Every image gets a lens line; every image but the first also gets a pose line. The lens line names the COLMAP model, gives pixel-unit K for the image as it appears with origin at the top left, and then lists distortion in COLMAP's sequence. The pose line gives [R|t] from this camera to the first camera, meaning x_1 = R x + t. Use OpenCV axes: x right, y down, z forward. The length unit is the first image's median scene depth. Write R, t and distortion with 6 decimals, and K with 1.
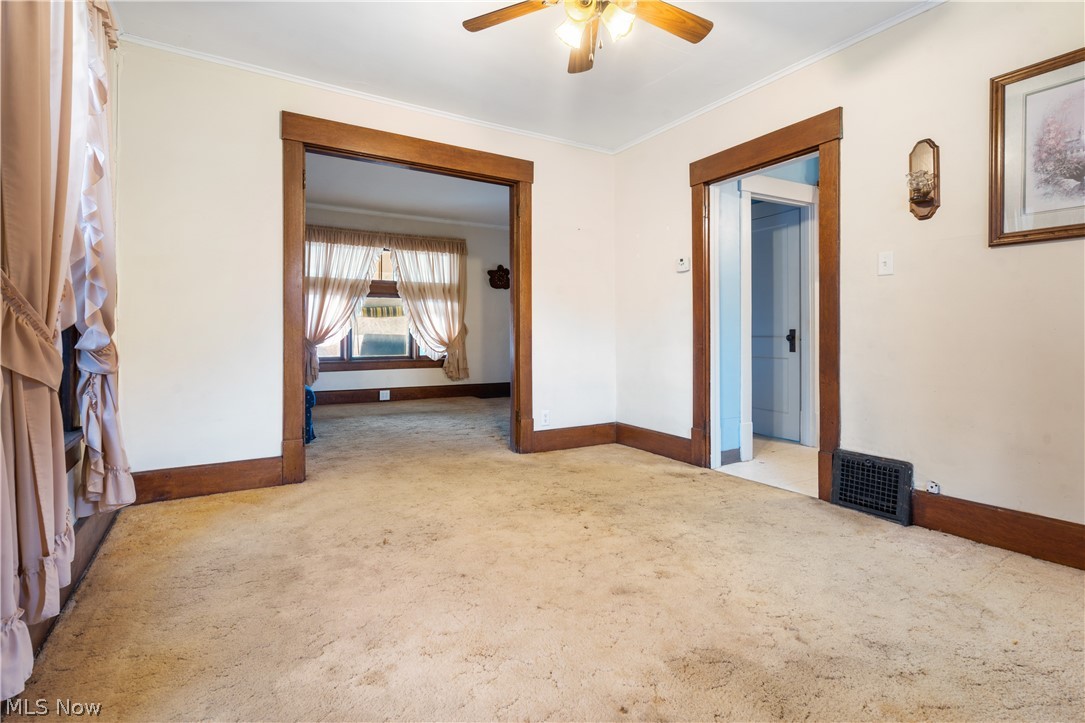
lens RADIAL K [[516.2, 0, 540.2], [0, 516.2, 338.7], [0, 0, 1]] dist [0.000118, 0.000071]
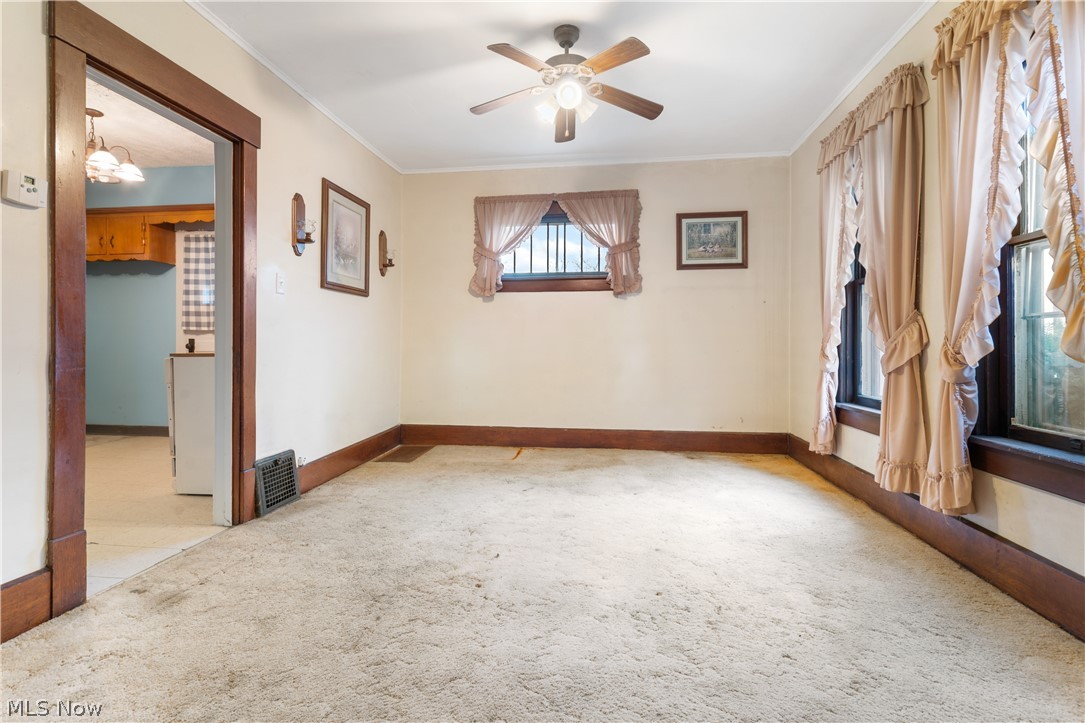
lens RADIAL K [[516.2, 0, 540.2], [0, 516.2, 338.7], [0, 0, 1]] dist [0.000118, 0.000071]
pose [[-0.775242, 0.008154, 0.631612, -0.667300], [0.004910, 0.999964, -0.006883, -0.014935], [-0.631646, -0.002235, -0.775254, 2.018582]]
